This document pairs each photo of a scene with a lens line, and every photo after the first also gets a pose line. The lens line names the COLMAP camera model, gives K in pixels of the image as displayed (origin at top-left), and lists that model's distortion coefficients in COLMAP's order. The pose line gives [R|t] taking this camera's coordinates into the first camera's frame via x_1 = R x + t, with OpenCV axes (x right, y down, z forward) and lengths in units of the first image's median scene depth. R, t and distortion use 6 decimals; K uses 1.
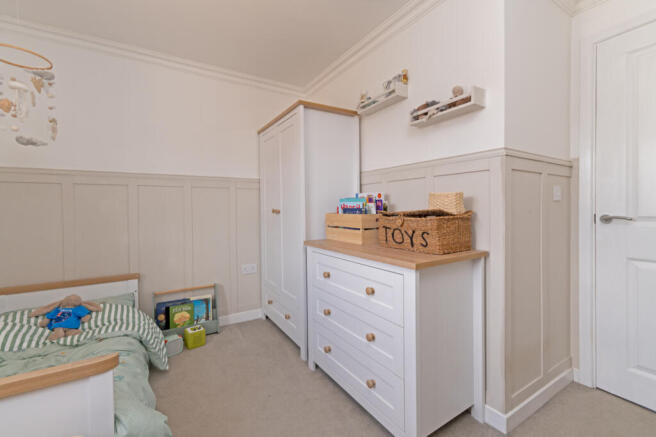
lens RADIAL K [[280.1, 0, 329.6], [0, 280.1, 209.0], [0, 0, 1]] dist [0.000562, 0.000010]
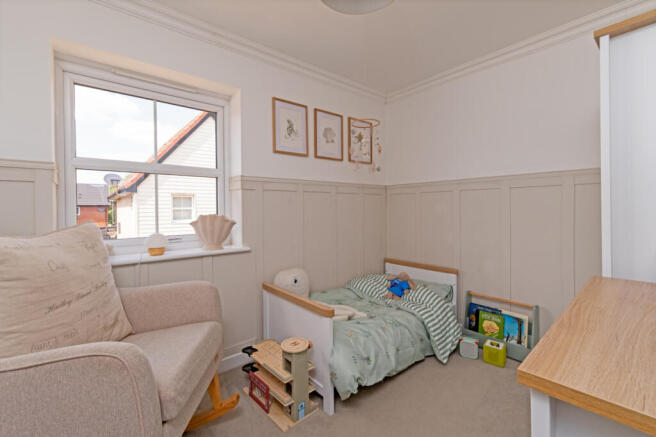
lens RADIAL K [[280.1, 0, 329.6], [0, 280.1, 209.0], [0, 0, 1]] dist [0.000562, 0.000010]
pose [[0.174841, 0.011159, -0.984533, 0.314878], [-0.006731, 0.999926, 0.010138, -0.018925], [0.984574, 0.004855, 0.174903, 0.300480]]
